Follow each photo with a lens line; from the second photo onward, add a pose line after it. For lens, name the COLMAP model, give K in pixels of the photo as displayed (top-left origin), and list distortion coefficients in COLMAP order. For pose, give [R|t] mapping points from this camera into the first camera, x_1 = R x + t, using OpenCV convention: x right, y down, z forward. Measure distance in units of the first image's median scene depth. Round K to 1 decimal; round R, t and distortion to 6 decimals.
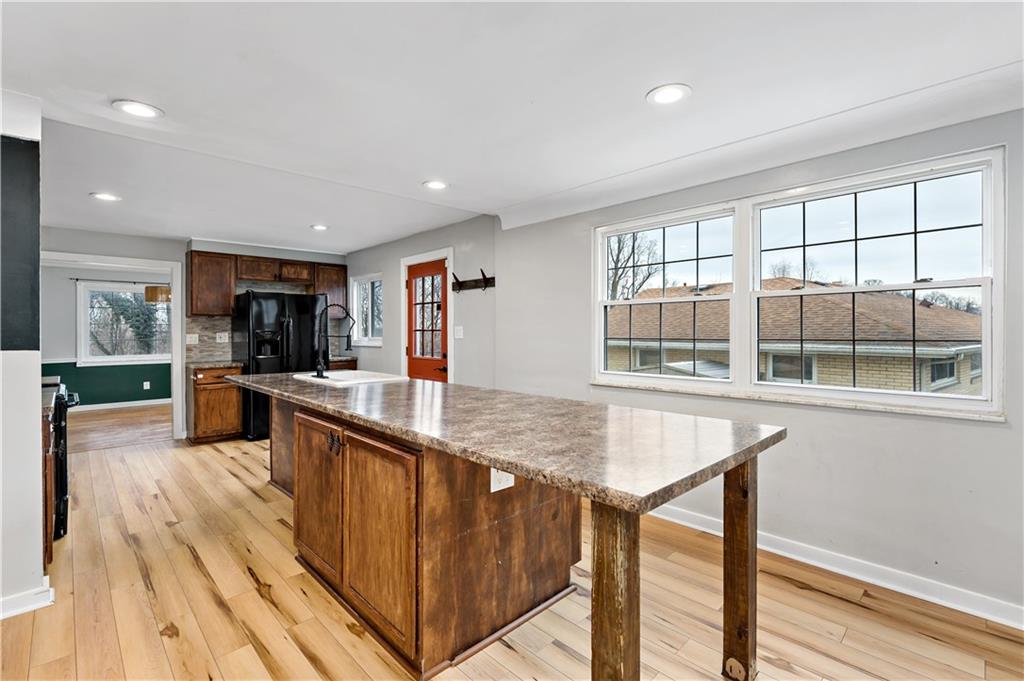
lens RADIAL K [[464.6, 0, 514.3], [0, 464.6, 333.5], [0, 0, 1]] dist [-0.000529, 0.000217]
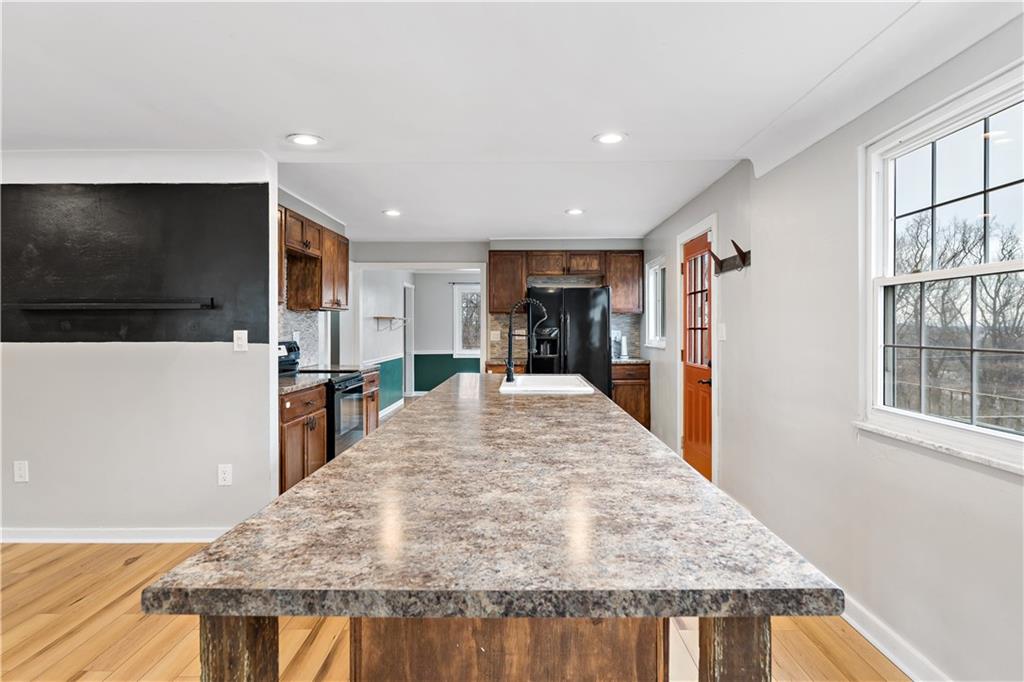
lens RADIAL K [[560.4, 0, 515.4], [0, 560.4, 331.0], [0, 0, 1]] dist [-0.002418, 0.000241]
pose [[0.712528, 0.008164, -0.701596, 0.275007], [-0.007543, 0.999964, 0.003976, -0.005438], [0.701603, 0.002459, 0.712564, 0.180609]]
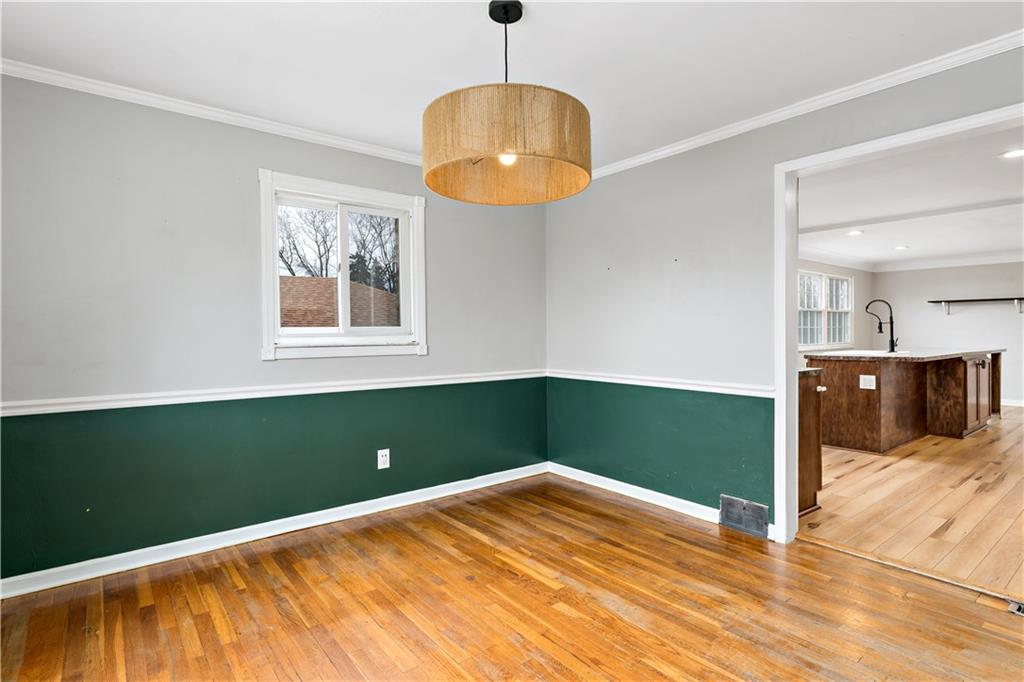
lens RADIAL K [[520.9, 0, 518.6], [0, 520.9, 337.2], [0, 0, 1]] dist [-0.001921, -0.001292]
pose [[0.088395, -0.005046, 0.996073, -1.608231], [0.012234, 0.999917, 0.003980, 0.023304], [-0.996010, 0.011834, 0.088449, 1.535569]]
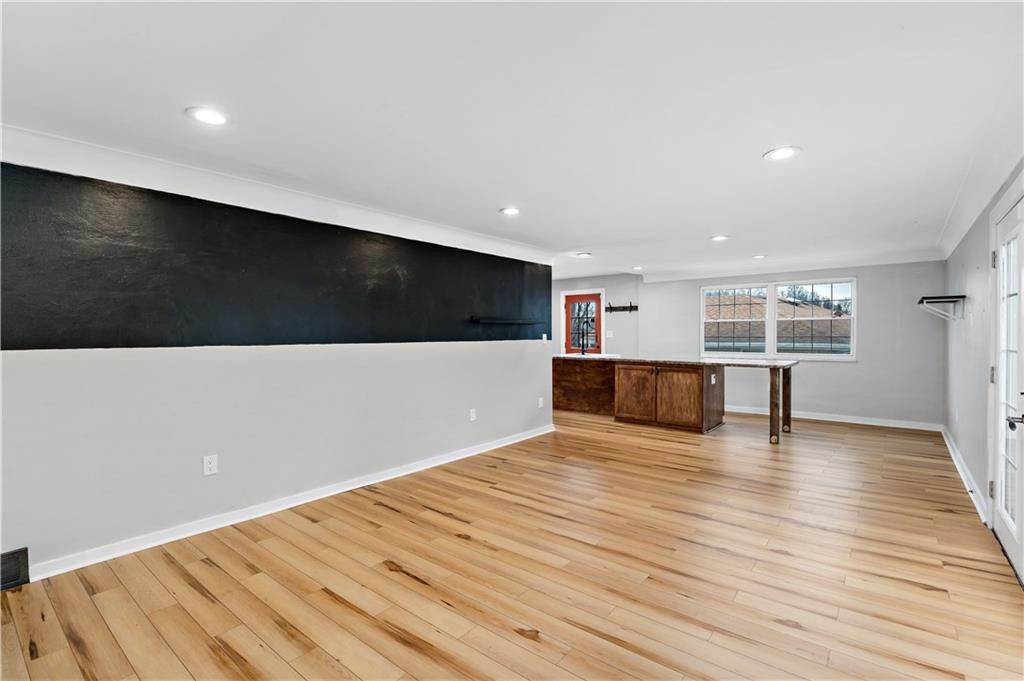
lens RADIAL K [[464.6, 0, 521.9], [0, 464.6, 337.2], [0, 0, 1]] dist [-0.000529, 0.000217]
pose [[0.990962, 0.001051, 0.134138, -0.771125], [-0.001706, 0.999987, 0.004765, 0.002419], [-0.134131, -0.004951, 0.990951, -0.865429]]
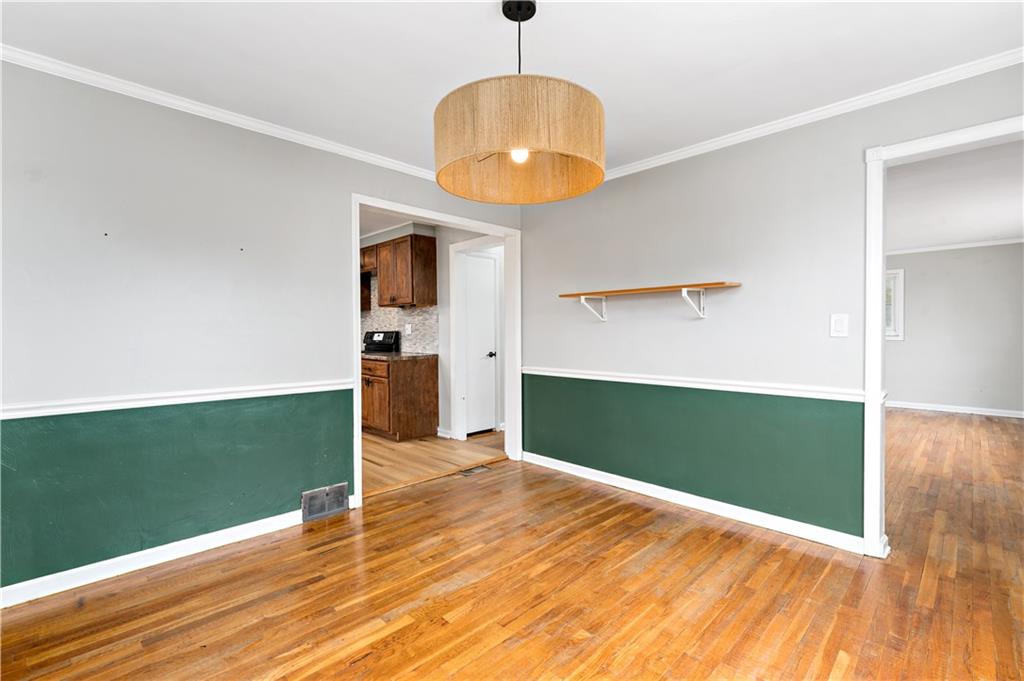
lens RADIAL K [[464.6, 0, 512.8], [0, 464.6, 334.6], [0, 0, 1]] dist [-0.000529, 0.000217]
pose [[-0.999726, 0.007799, -0.022057, -1.151122], [0.007501, 0.999880, 0.013585, 0.018216], [0.022160, 0.013416, -0.999664, 1.975905]]
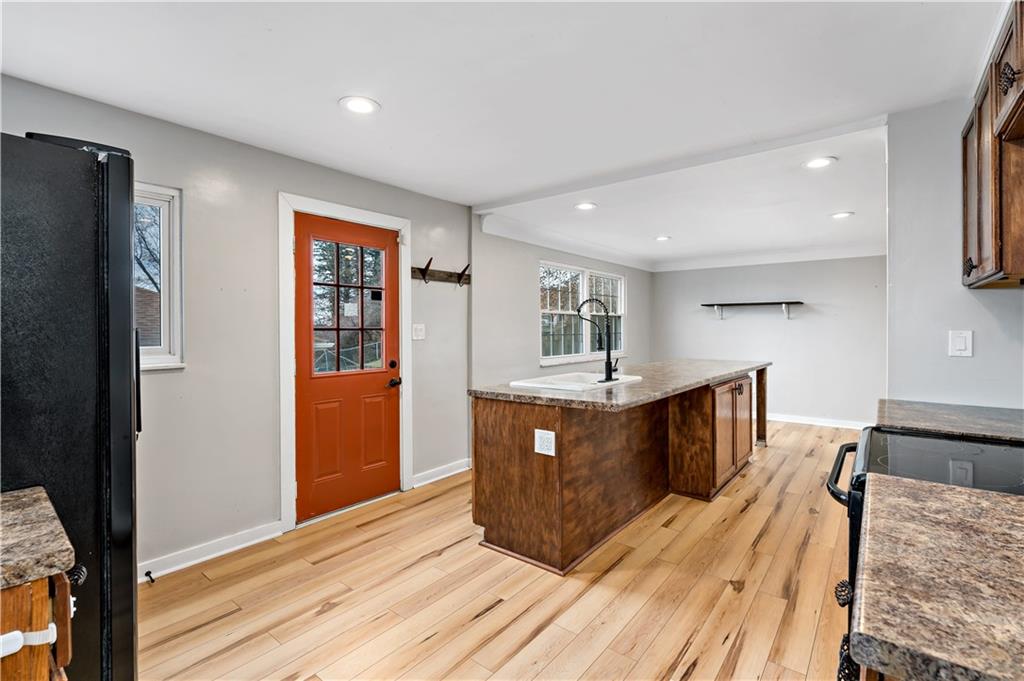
lens RADIAL K [[464.6, 0, 515.7], [0, 464.6, 332.7], [0, 0, 1]] dist [-0.000529, 0.000217]
pose [[-0.132505, -0.001936, 0.991180, -0.993281], [0.009330, 0.999951, 0.003201, -0.001689], [-0.991138, 0.009672, -0.132480, 1.005408]]
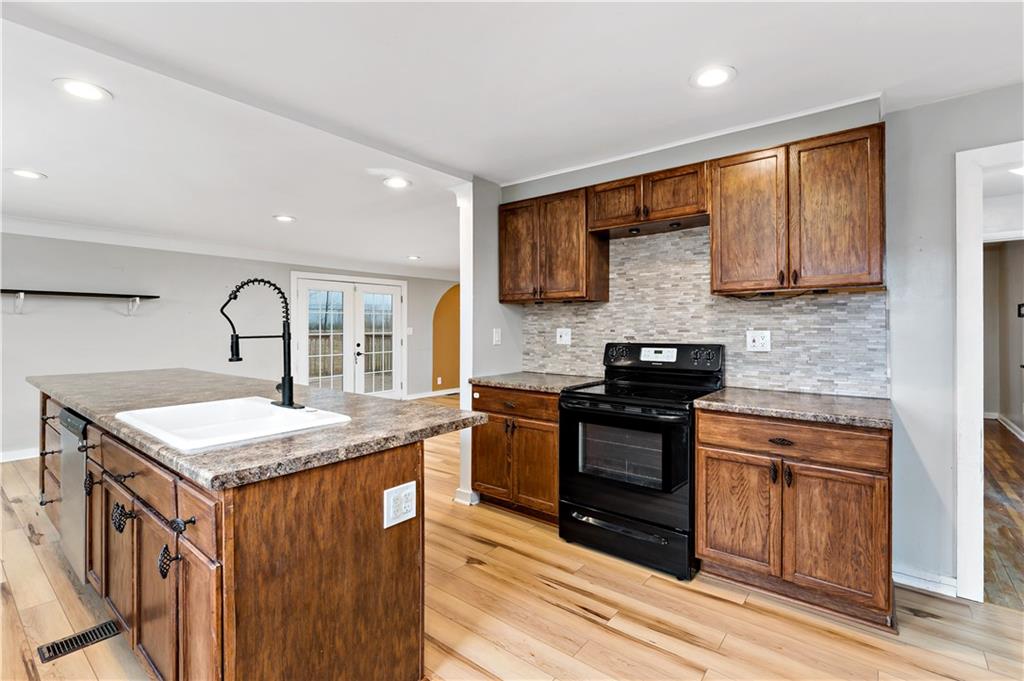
lens RADIAL K [[464.6, 0, 517.1], [0, 464.6, 330.3], [0, 0, 1]] dist [-0.000529, 0.000217]
pose [[-0.991007, 0.008689, -0.133528, -0.489698], [0.007109, 0.999899, 0.012305, -0.005550], [0.133621, 0.011245, -0.990969, 1.262514]]
